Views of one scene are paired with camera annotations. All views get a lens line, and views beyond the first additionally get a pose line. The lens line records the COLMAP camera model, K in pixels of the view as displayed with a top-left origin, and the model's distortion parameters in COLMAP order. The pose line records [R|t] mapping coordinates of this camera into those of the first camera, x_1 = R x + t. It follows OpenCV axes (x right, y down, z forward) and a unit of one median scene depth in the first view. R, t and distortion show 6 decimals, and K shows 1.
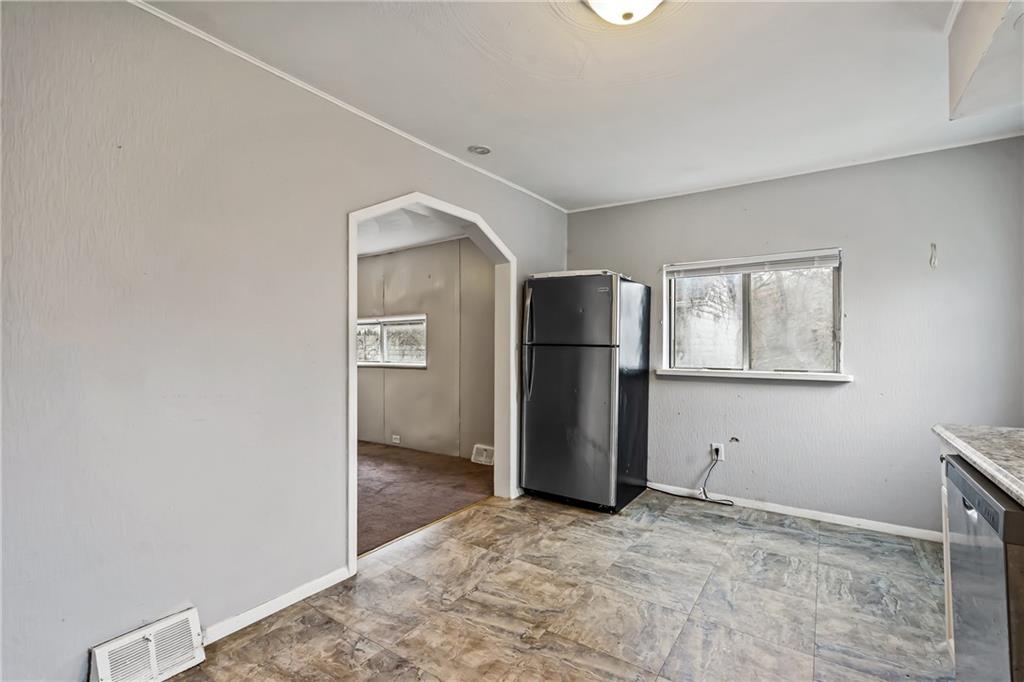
lens RADIAL K [[467.6, 0, 509.4], [0, 467.6, 337.1], [0, 0, 1]] dist [-0.003028, 0.000721]
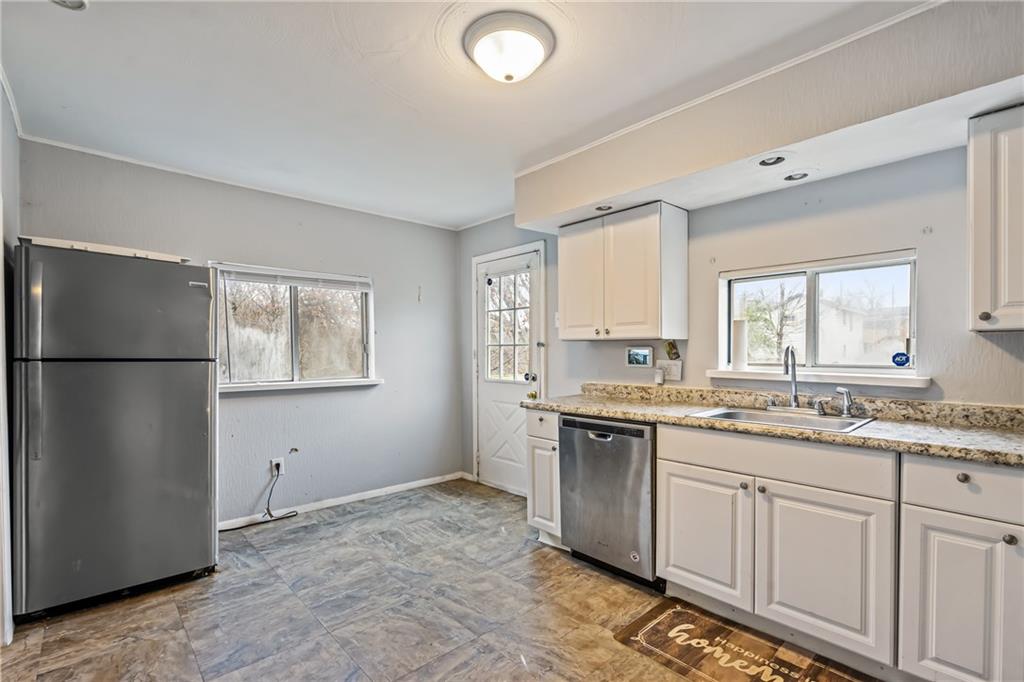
lens RADIAL K [[467.6, 0, 509.4], [0, 467.6, 356.0], [0, 0, 1]] dist [-0.003028, 0.000721]
pose [[0.230958, -0.011836, 0.972892, -0.461297], [-0.011438, 0.999824, 0.014879, -0.004742], [-0.972897, -0.014564, 0.230782, 0.375777]]
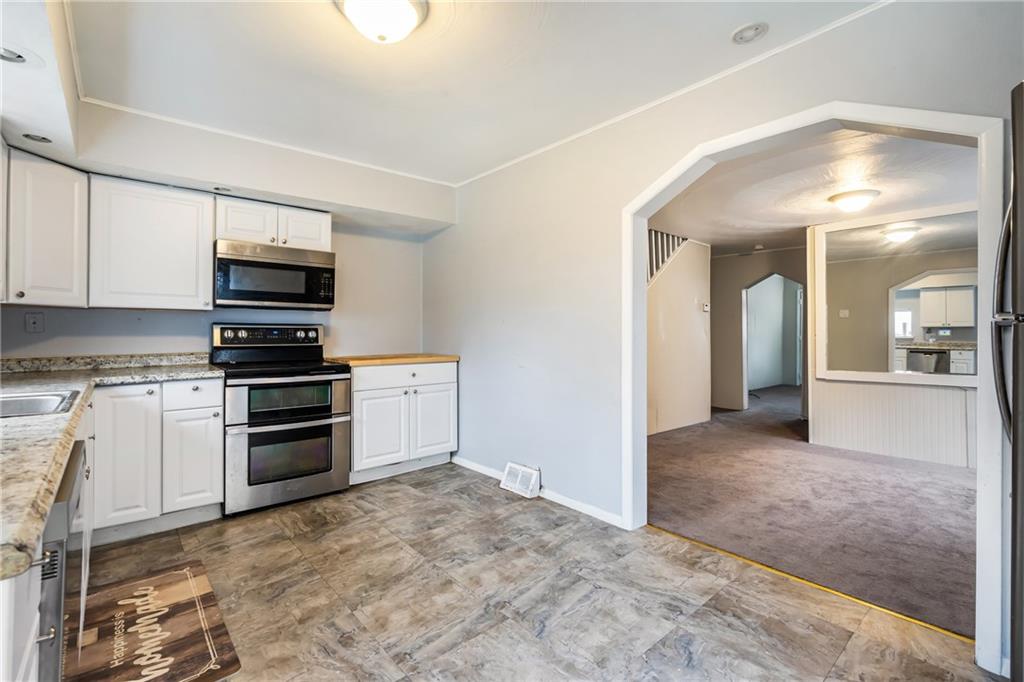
lens RADIAL K [[466.6, 0, 509.8], [0, 466.6, 332.9], [0, 0, 1]] dist [-0.002911, -0.000316]
pose [[-0.260215, 0.001809, -0.965549, 0.659961], [0.015710, 0.999874, -0.002361, 0.027575], [0.965423, -0.015783, -0.260211, 0.826177]]
